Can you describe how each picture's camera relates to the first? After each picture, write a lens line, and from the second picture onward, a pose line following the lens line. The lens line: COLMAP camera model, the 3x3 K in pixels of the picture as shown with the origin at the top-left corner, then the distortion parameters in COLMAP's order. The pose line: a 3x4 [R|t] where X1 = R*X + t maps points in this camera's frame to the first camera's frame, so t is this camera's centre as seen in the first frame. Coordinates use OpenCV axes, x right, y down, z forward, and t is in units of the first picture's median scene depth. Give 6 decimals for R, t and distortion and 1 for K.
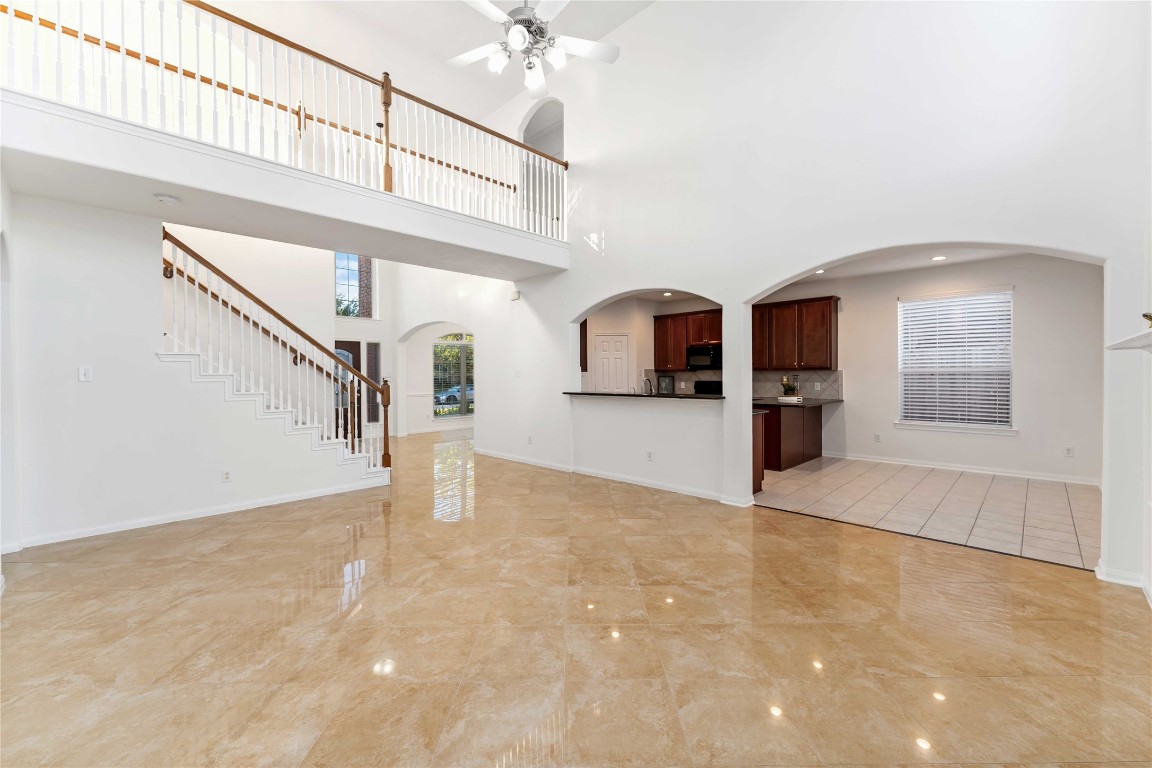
lens RADIAL K [[469.0, 0, 572.7], [0, 469.0, 380.0], [0, 0, 1]] dist [0.002759, 0.000322]
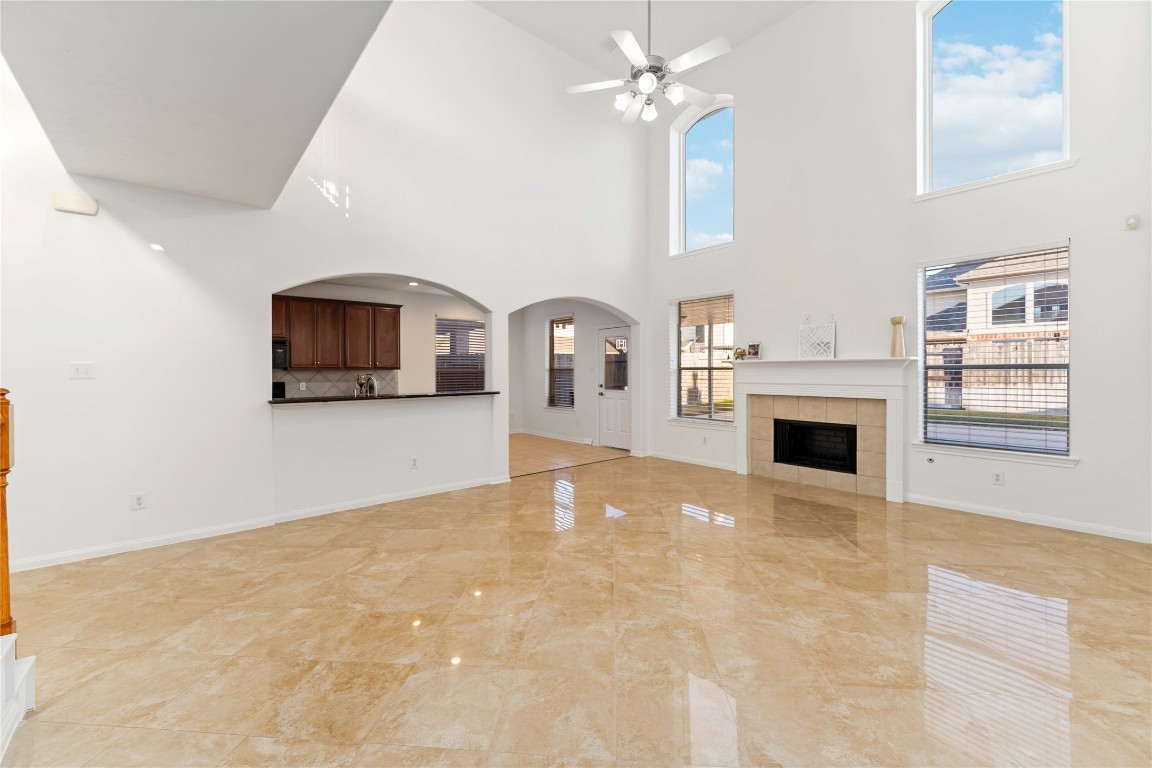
lens RADIAL K [[469.0, 0, 574.7], [0, 469.0, 373.0], [0, 0, 1]] dist [0.002759, 0.000322]
pose [[0.085755, 0.000844, 0.996316, -1.199329], [0.017591, 0.999842, -0.002362, -0.005988], [-0.996161, 0.017729, 0.085726, 1.035620]]
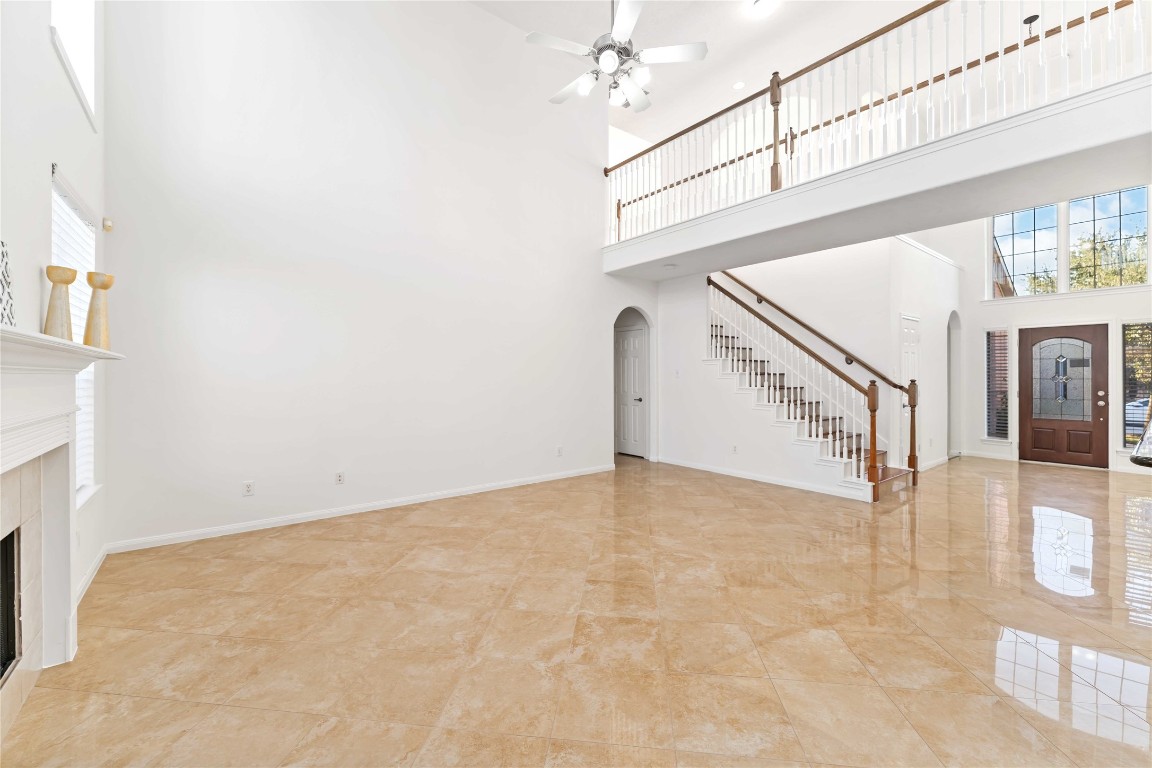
lens RADIAL K [[469.0, 0, 571.4], [0, 469.0, 377.1], [0, 0, 1]] dist [0.002759, 0.000322]
pose [[-0.129661, 0.010638, -0.991501, 0.924647], [-0.010002, 0.999878, 0.012036, -0.019223], [0.991508, 0.011477, -0.129538, 0.996618]]
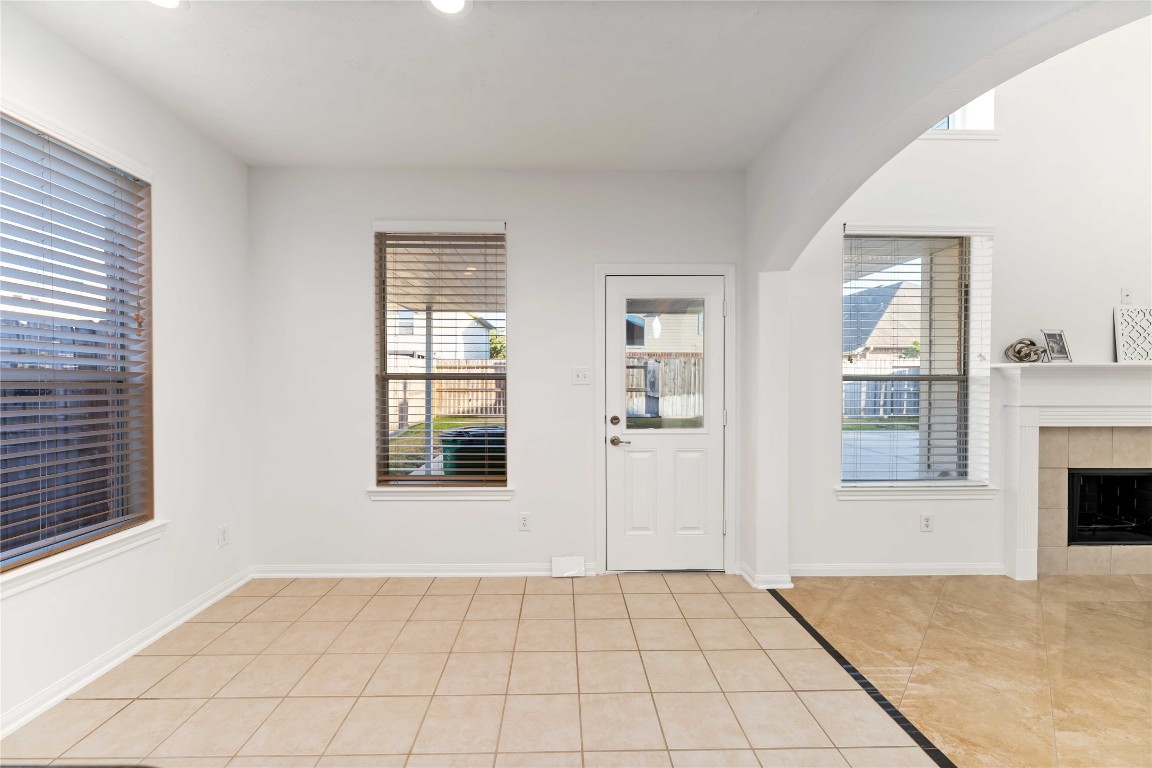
lens RADIAL K [[469.0, 0, 574.9], [0, 469.0, 386.5], [0, 0, 1]] dist [0.002759, 0.000322]
pose [[-0.723521, -0.006232, 0.690274, 0.705158], [0.013709, 0.999632, 0.023395, -0.035568], [-0.690166, 0.026390, -0.723169, 1.877706]]
